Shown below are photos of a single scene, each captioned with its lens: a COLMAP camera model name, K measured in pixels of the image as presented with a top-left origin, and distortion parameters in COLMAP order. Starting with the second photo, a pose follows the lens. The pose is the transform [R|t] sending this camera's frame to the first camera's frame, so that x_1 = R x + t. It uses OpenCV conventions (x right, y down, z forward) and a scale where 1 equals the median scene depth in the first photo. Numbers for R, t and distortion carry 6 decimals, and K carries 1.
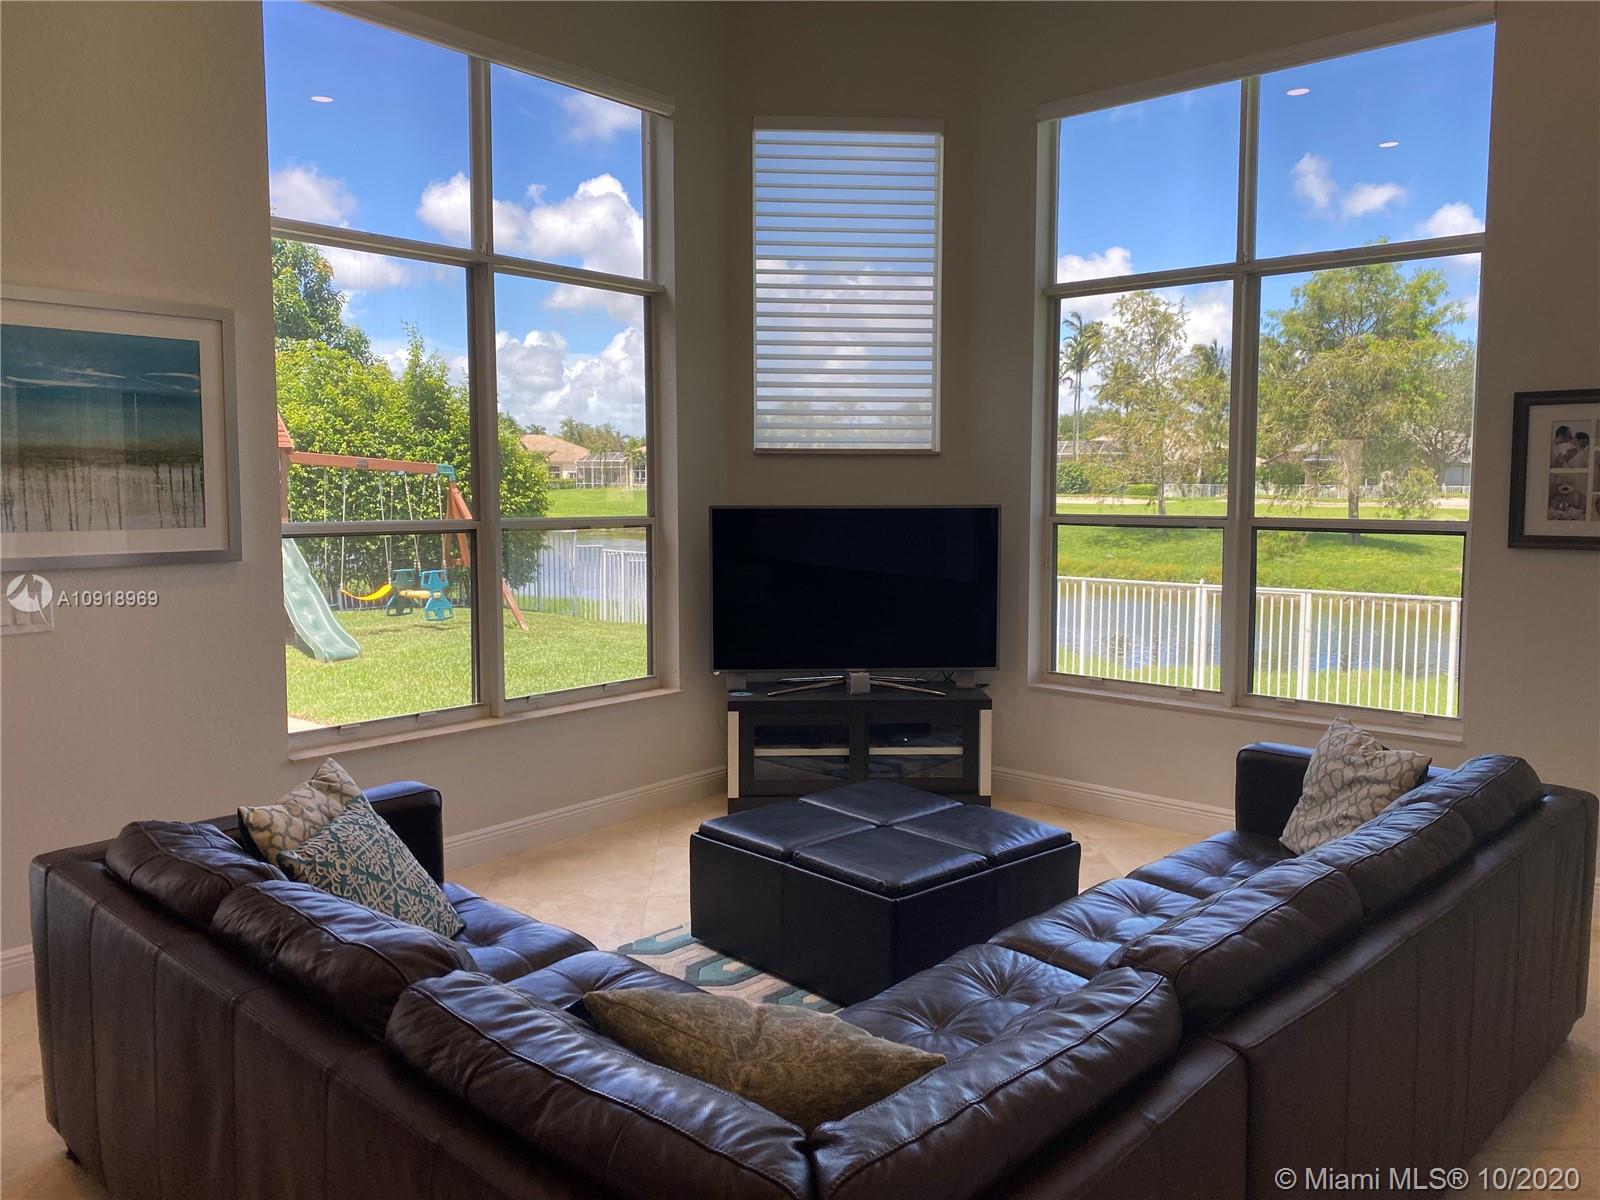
lens RADIAL K [[1201.6, 0, 795.3], [0, 1201.6, 601.7], [0, 0, 1]] dist [0.023659, -0.036595]
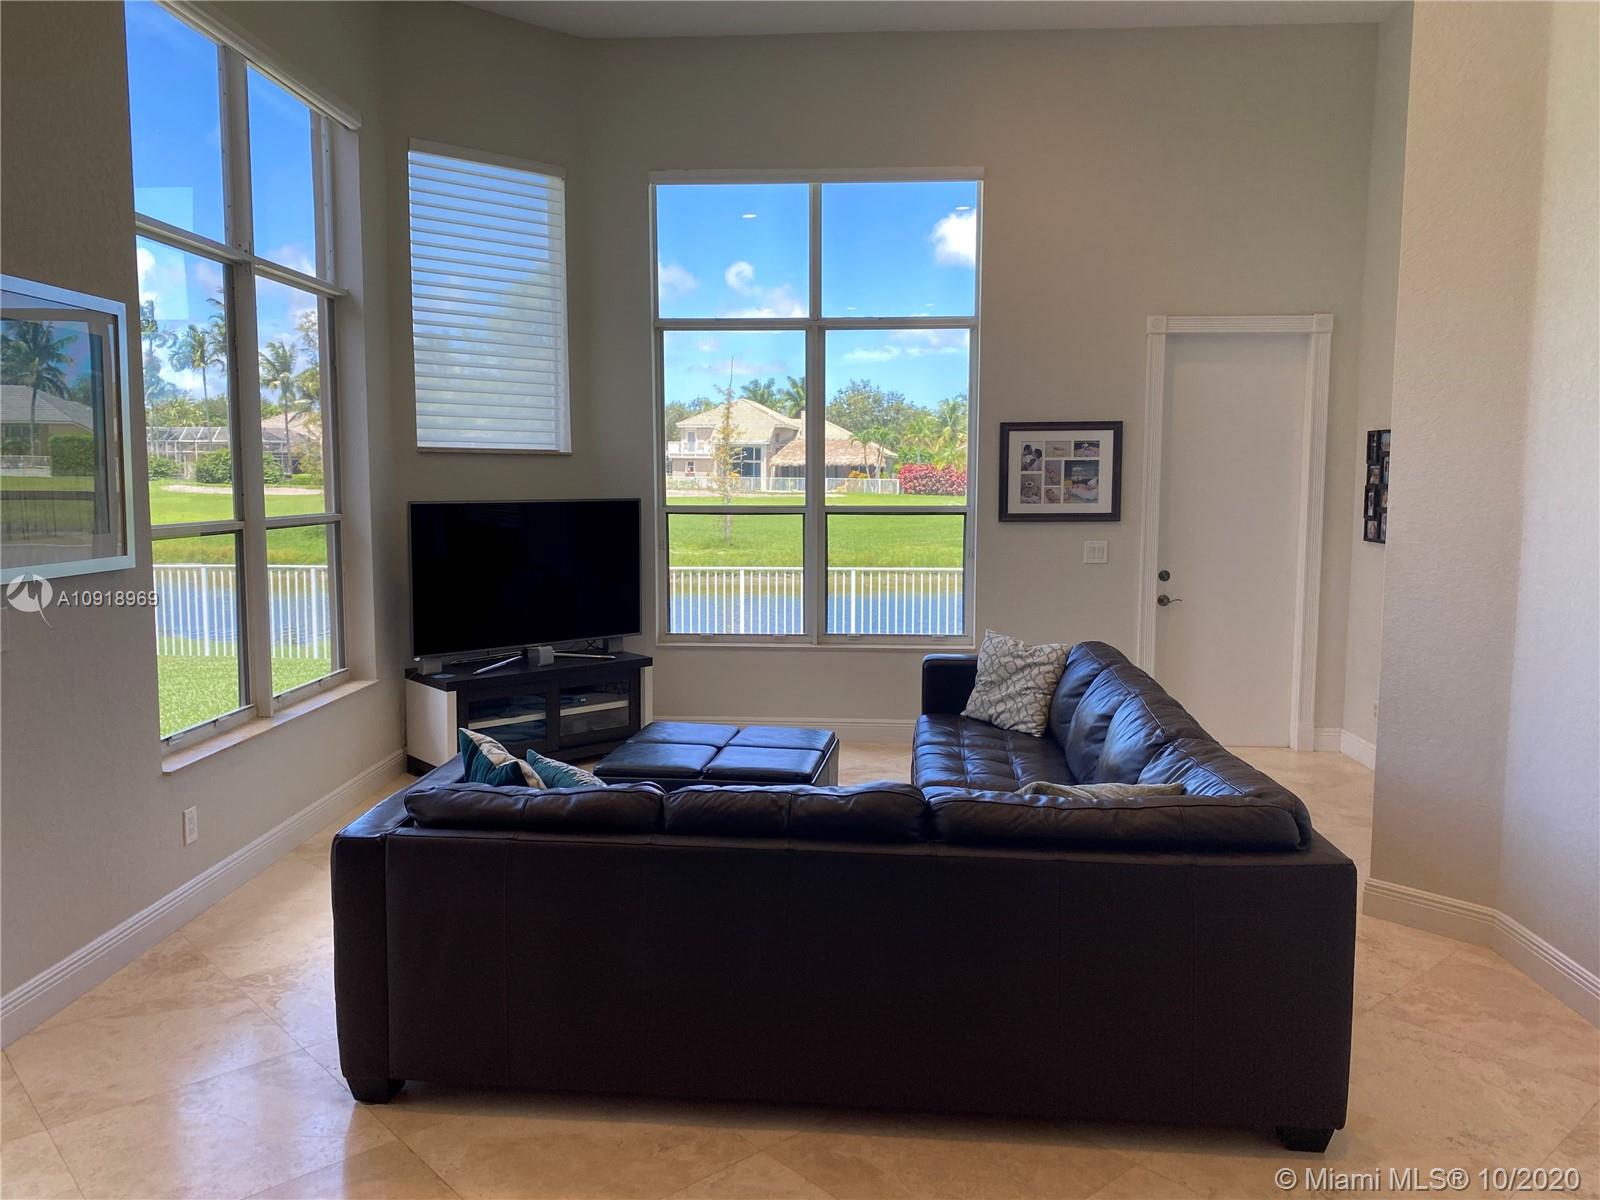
lens RADIAL K [[1201.6, 0, 791.9], [0, 1201.6, 591.1], [0, 0, 1]] dist [0.023659, -0.036595]
pose [[0.780621, -0.060786, 0.622042, -0.500565], [0.060831, 0.997923, 0.021178, -0.003263], [-0.622037, 0.021307, 0.782698, -0.044500]]
